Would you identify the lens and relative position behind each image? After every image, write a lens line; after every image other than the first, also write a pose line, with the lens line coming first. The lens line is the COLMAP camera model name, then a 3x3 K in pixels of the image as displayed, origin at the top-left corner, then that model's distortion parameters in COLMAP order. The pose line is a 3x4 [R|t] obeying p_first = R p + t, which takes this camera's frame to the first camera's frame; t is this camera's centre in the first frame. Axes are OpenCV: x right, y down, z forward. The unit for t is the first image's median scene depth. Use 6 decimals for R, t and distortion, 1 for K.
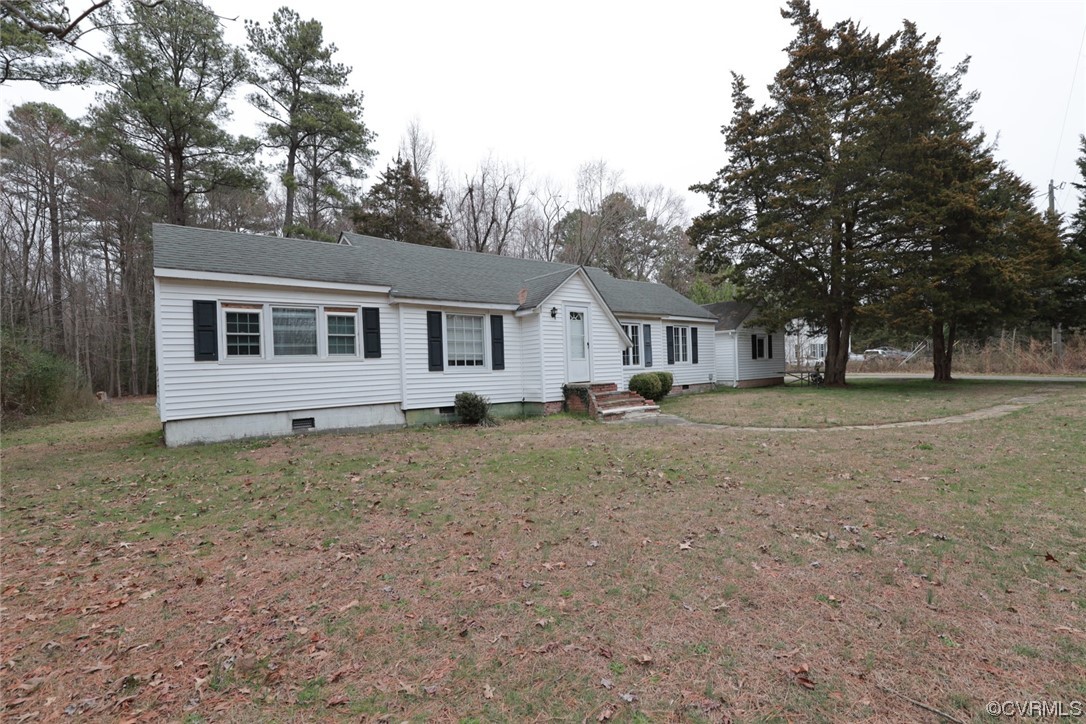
lens RADIAL K [[497.5, 0, 543.9], [0, 497.5, 368.4], [0, 0, 1]] dist [-0.037241, 0.007508]
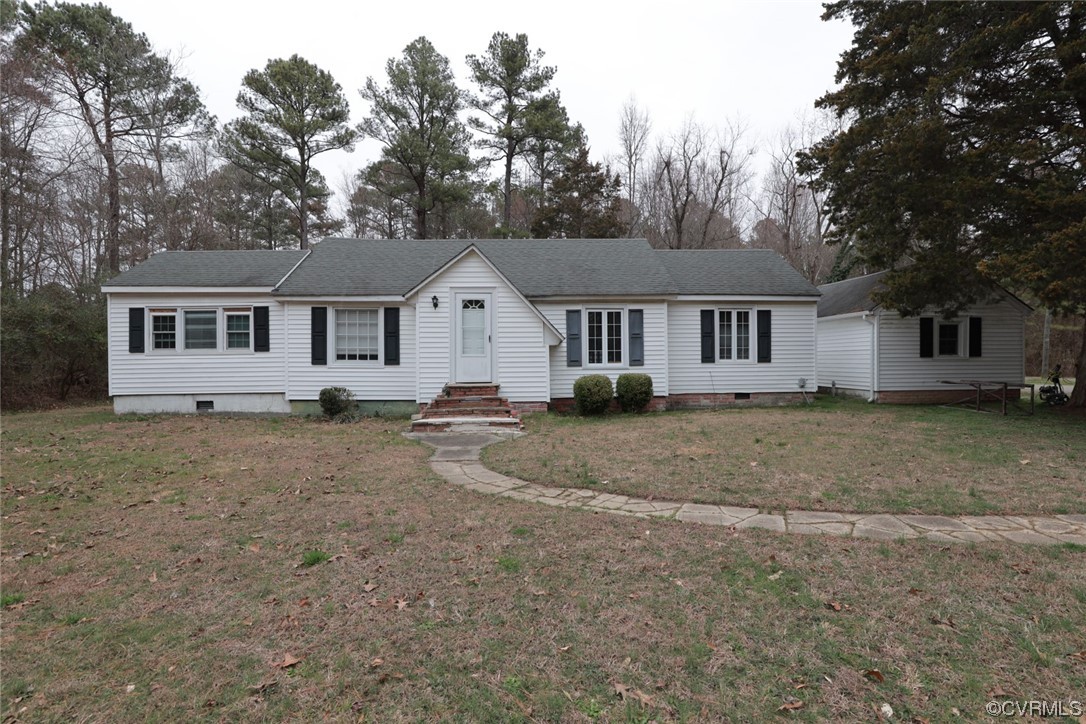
lens RADIAL K [[497.5, 0, 546.2], [0, 497.5, 364.3], [0, 0, 1]] dist [-0.037241, 0.007508]
pose [[0.807113, 0.032150, -0.589520, 0.778114], [-0.020514, 0.999440, 0.026419, -0.032726], [0.590040, -0.009229, 0.807321, 0.452875]]
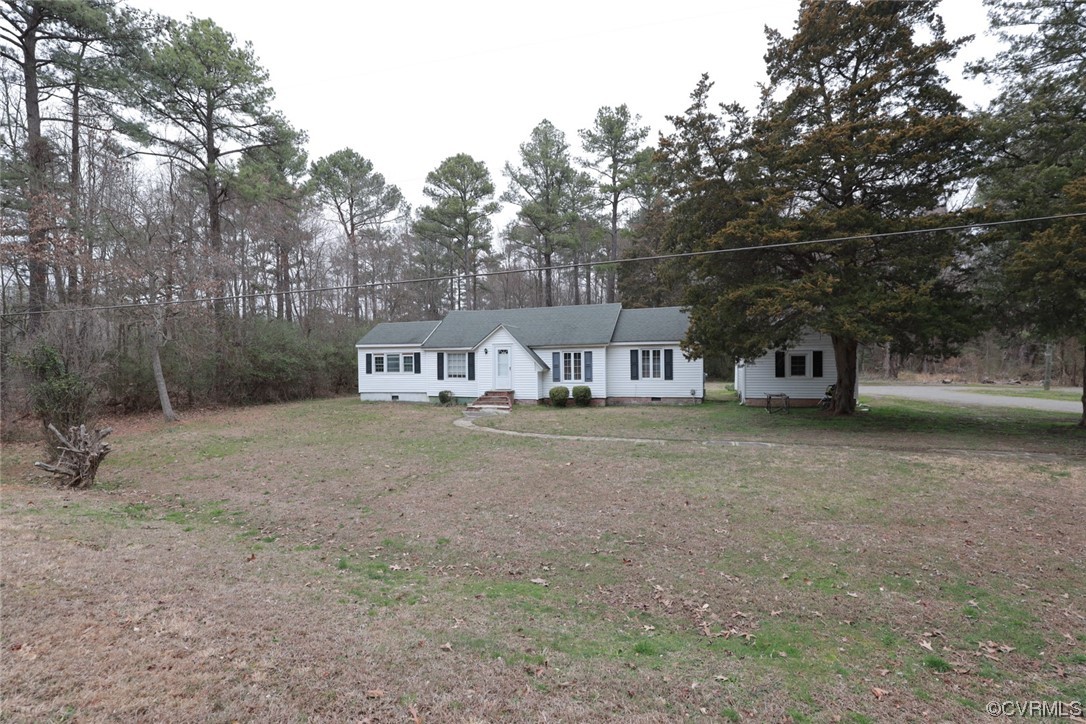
lens RADIAL K [[497.5, 0, 541.5], [0, 497.5, 364.6], [0, 0, 1]] dist [-0.037241, 0.007508]
pose [[0.545470, 0.034063, -0.837438, 1.884541], [-0.006198, 0.999310, 0.036611, -0.146408], [0.838108, -0.014780, 0.545305, 0.177603]]
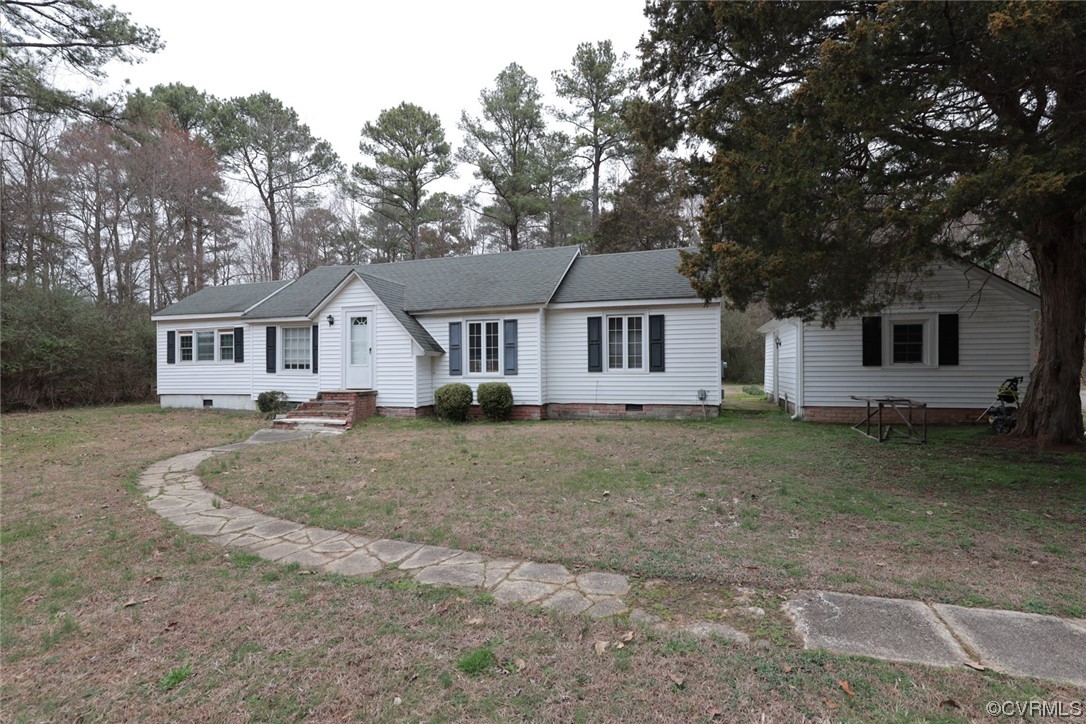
lens RADIAL K [[497.5, 0, 545.3], [0, 497.5, 367.2], [0, 0, 1]] dist [-0.037241, 0.007508]
pose [[0.557664, 0.030633, -0.829502, 1.256942], [-0.011273, 0.999506, 0.029333, -0.055254], [0.829991, -0.007007, 0.557734, 0.885836]]
